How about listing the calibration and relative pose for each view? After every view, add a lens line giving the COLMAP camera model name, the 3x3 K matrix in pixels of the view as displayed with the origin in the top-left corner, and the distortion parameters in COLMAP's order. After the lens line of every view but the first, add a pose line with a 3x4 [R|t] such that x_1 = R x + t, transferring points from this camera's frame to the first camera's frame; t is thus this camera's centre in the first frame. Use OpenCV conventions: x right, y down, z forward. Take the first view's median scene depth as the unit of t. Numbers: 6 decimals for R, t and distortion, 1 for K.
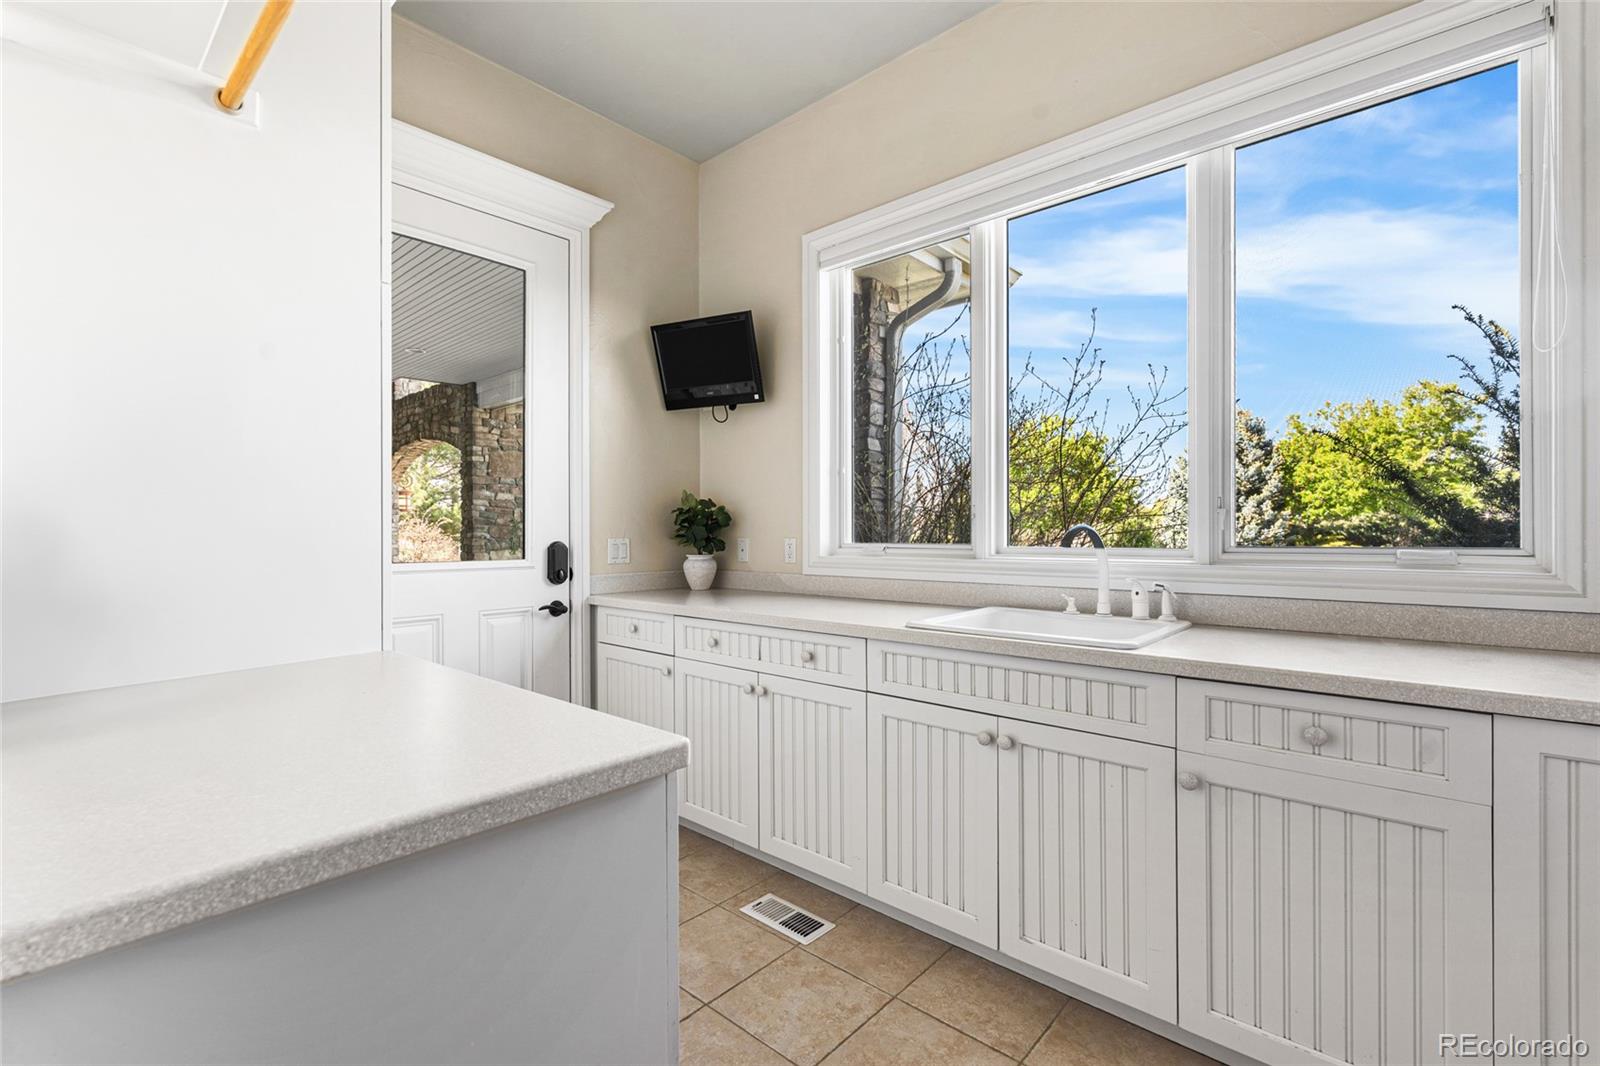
lens RADIAL K [[705.7, 0, 809.4], [0, 705.7, 536.1], [0, 0, 1]] dist [0.003670, 0.000968]
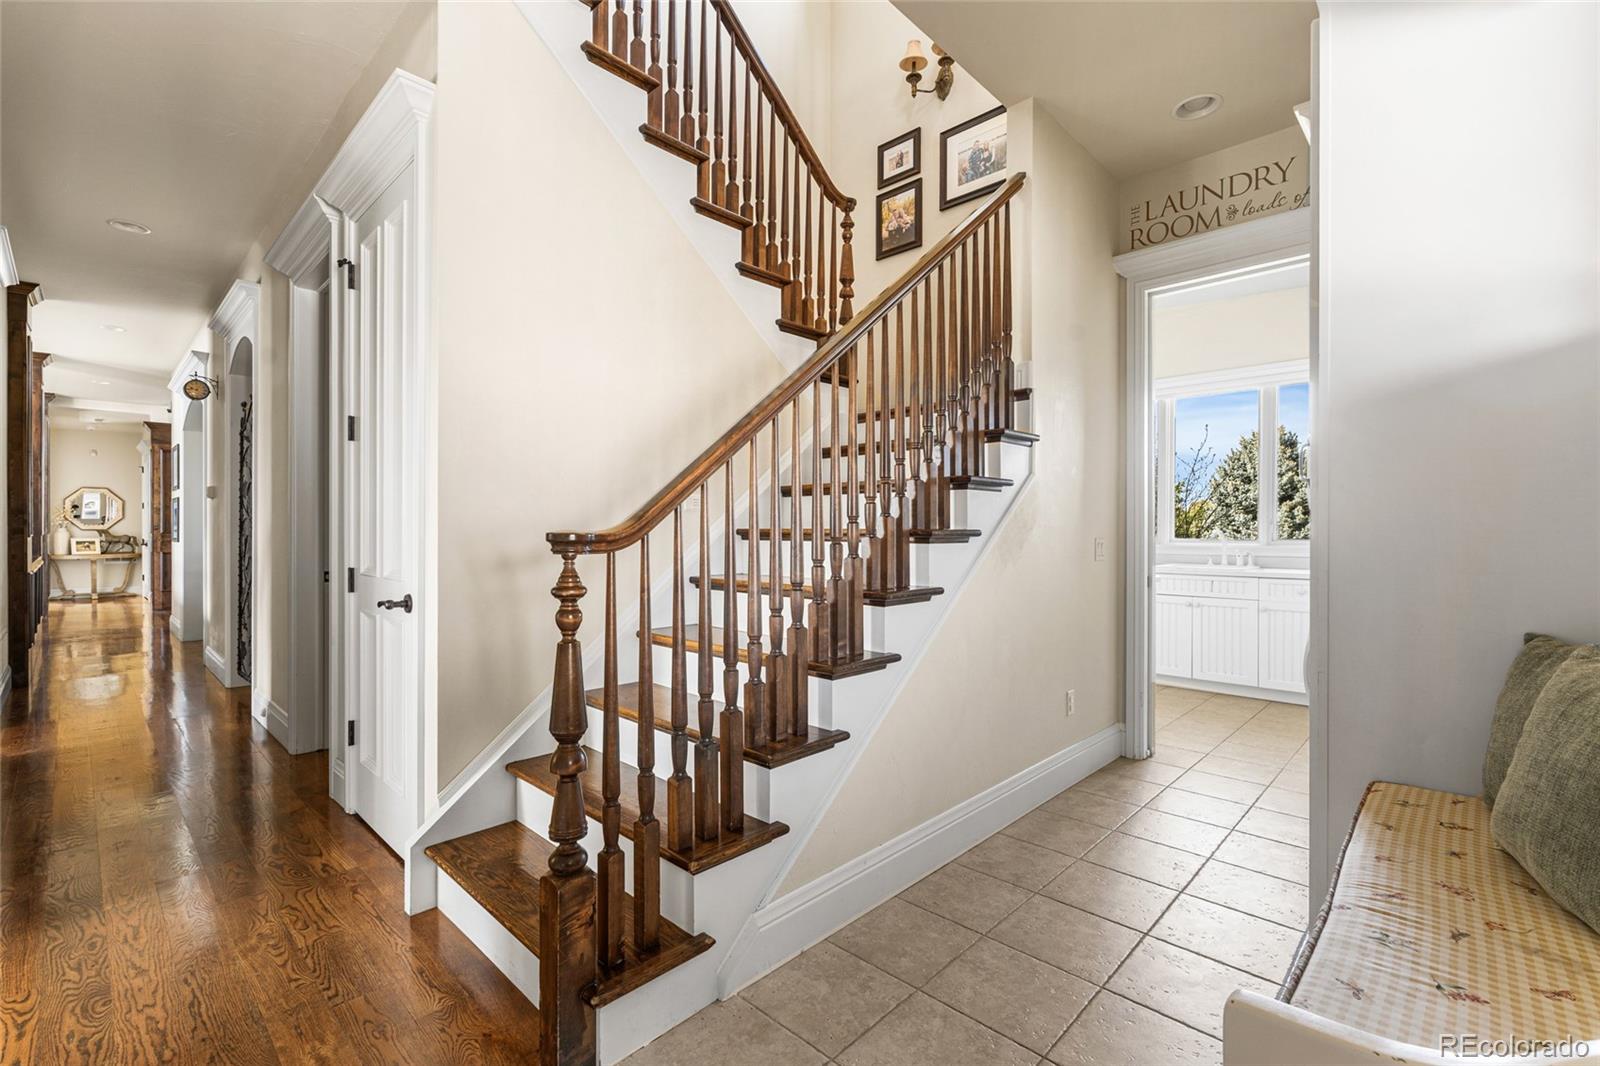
lens RADIAL K [[705.7, 0, 790.1], [0, 705.7, 529.6], [0, 0, 1]] dist [0.003670, 0.000968]
pose [[0.998604, 0.001898, -0.052781, -1.146690], [-0.001972, 0.999997, -0.001353, -0.014675], [0.052779, 0.001455, 0.998605, -1.856252]]
